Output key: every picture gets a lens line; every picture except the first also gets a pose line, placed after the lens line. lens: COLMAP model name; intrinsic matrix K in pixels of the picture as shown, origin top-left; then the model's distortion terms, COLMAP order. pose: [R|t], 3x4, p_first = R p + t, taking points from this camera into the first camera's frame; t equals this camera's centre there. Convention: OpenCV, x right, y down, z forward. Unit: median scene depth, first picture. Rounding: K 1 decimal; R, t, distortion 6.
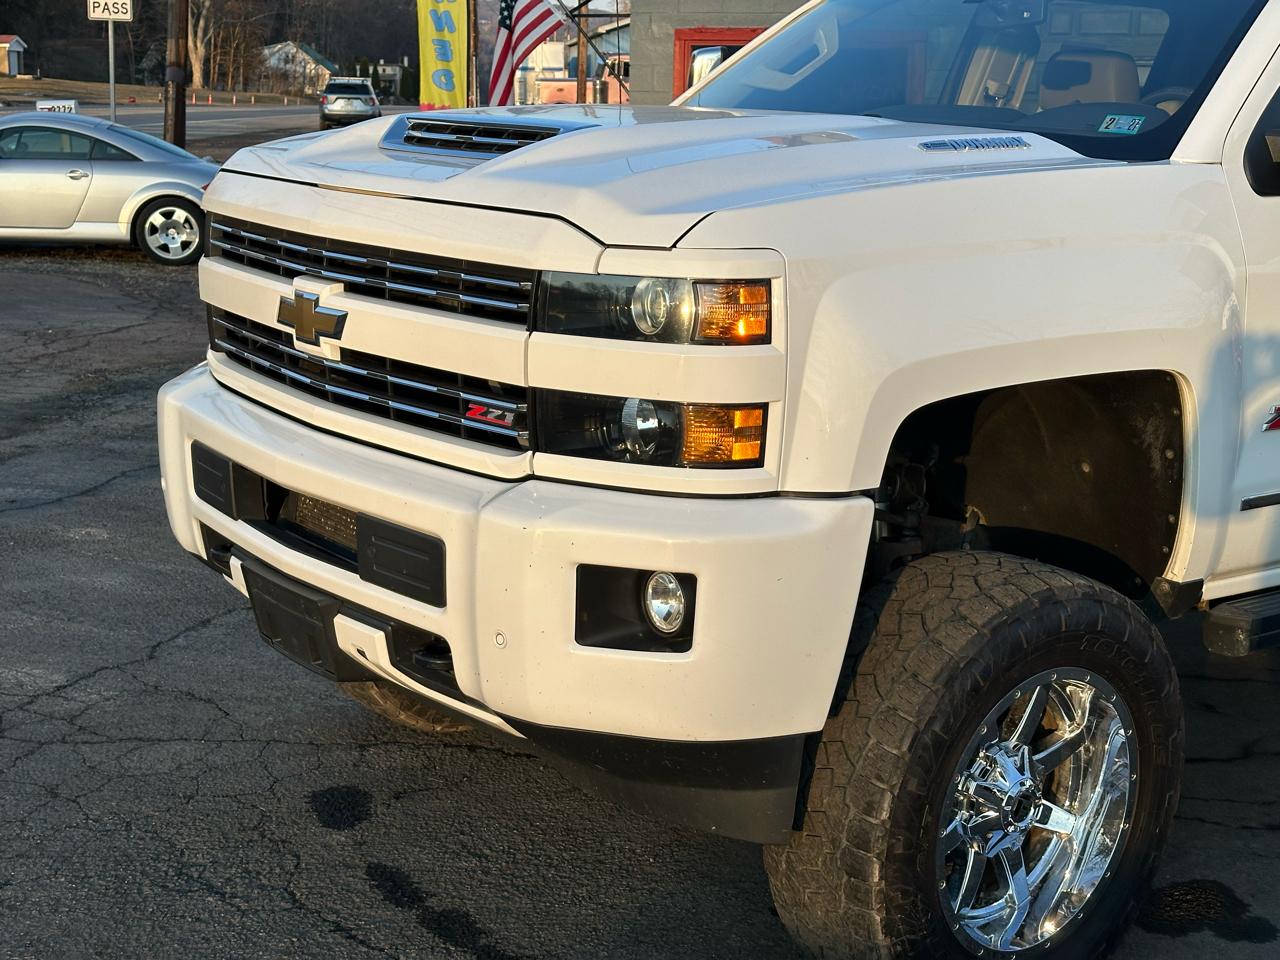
lens RADIAL K [[1773.3, 0, 640.0], [0, 1773.3, 480.0], [0, 0, 1]] dist [0.206149, -0.510679]
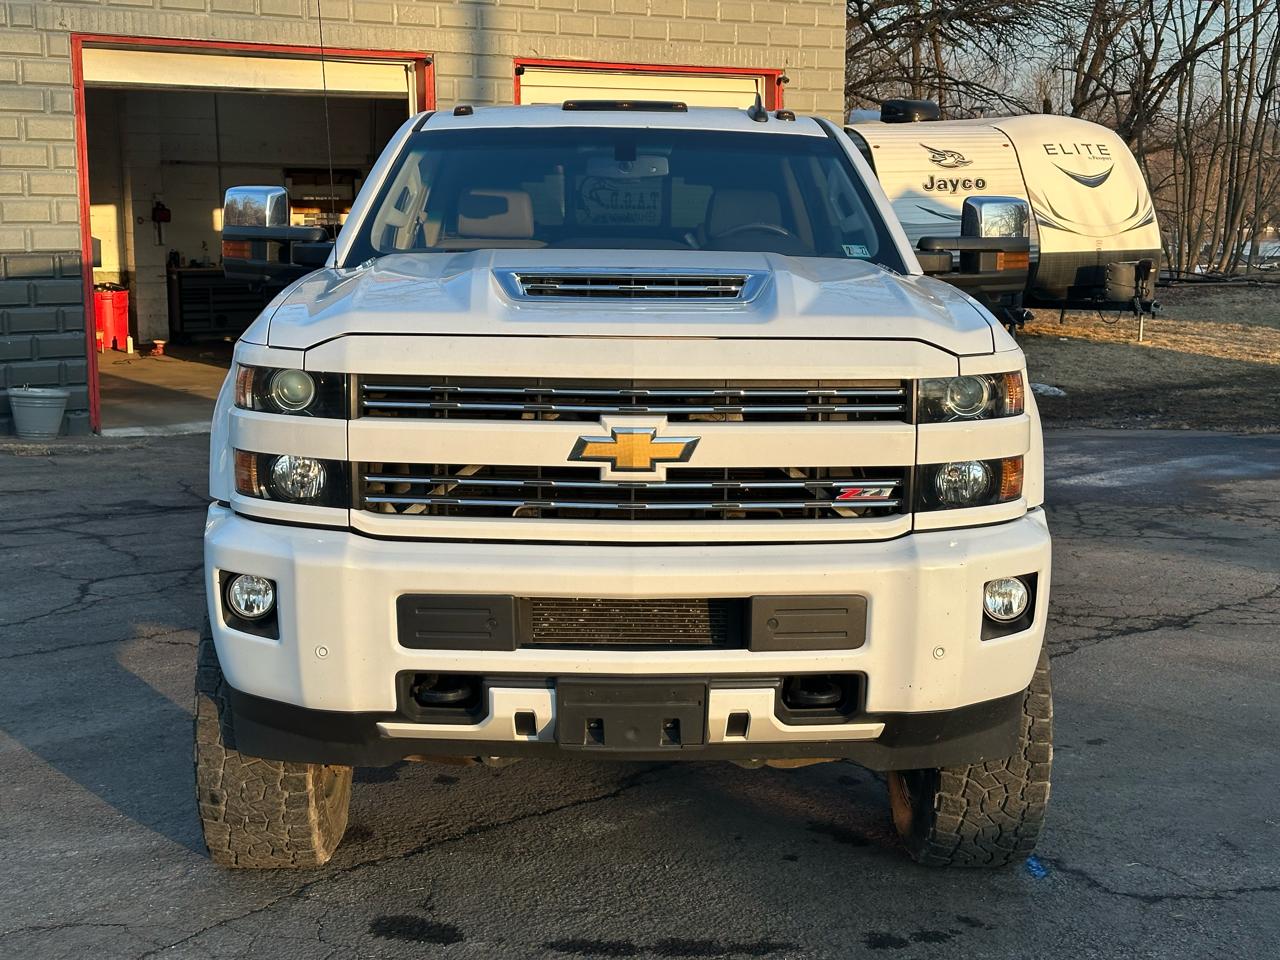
lens RADIAL K [[1759.1, 0, 659.9], [0, 1759.1, 477.7], [0, 0, 1]] dist [0.181682, -0.128541]
pose [[0.597471, -0.152751, 0.787207, -1.179010], [0.180574, 0.982104, 0.053518, -0.143389], [-0.781294, 0.110174, 0.614362, 0.314150]]
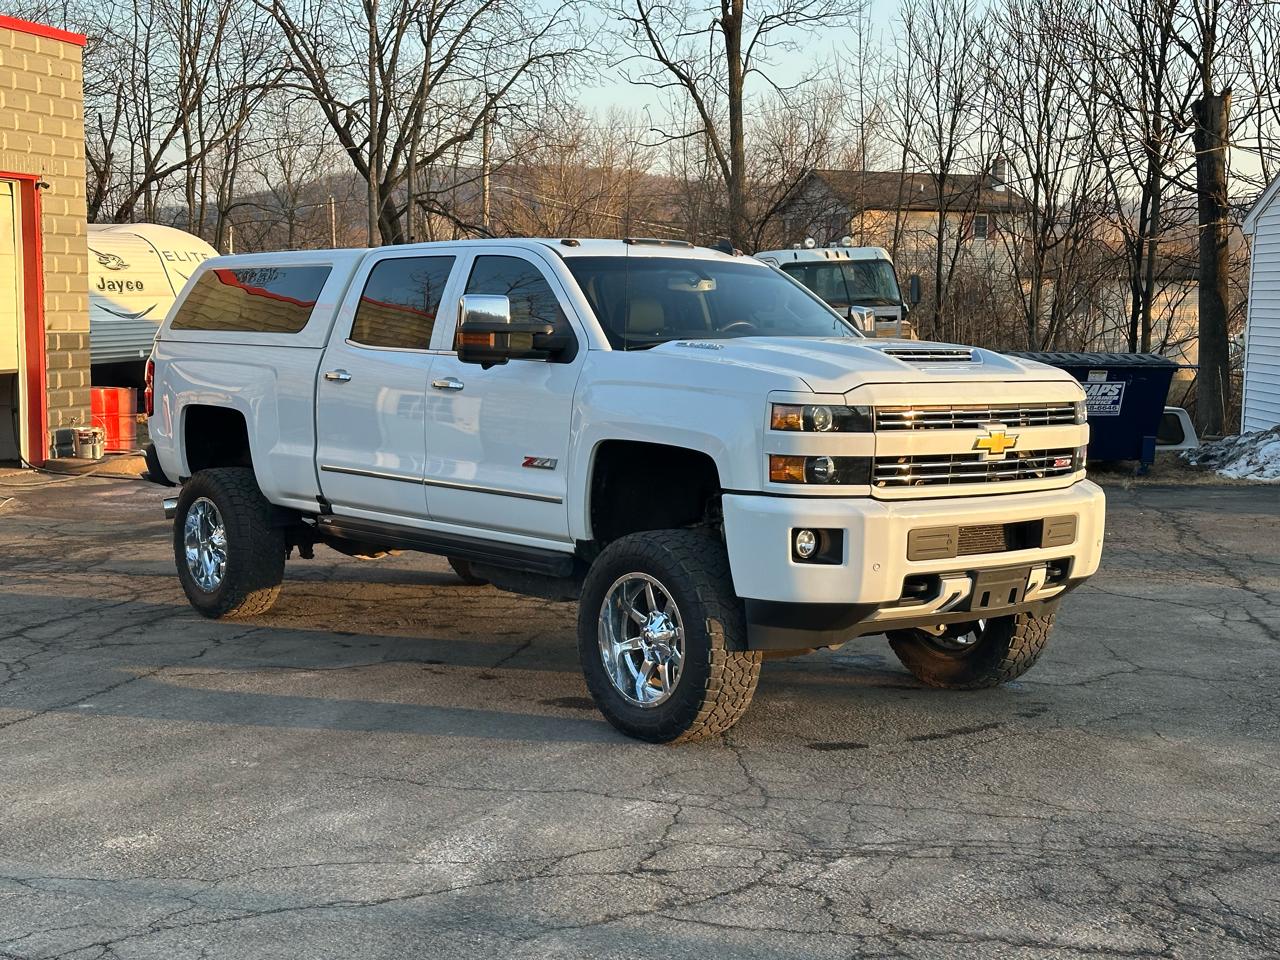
lens RADIAL K [[1773.3, 0, 640.0], [0, 1773.3, 480.0], [0, 0, 1]] dist [0.206149, -0.510679]
pose [[-0.028781, -0.125331, 0.991697, -2.499939], [0.192034, 0.972935, 0.128533, -0.438910], [-0.980966, 0.194139, -0.003935, 1.563566]]
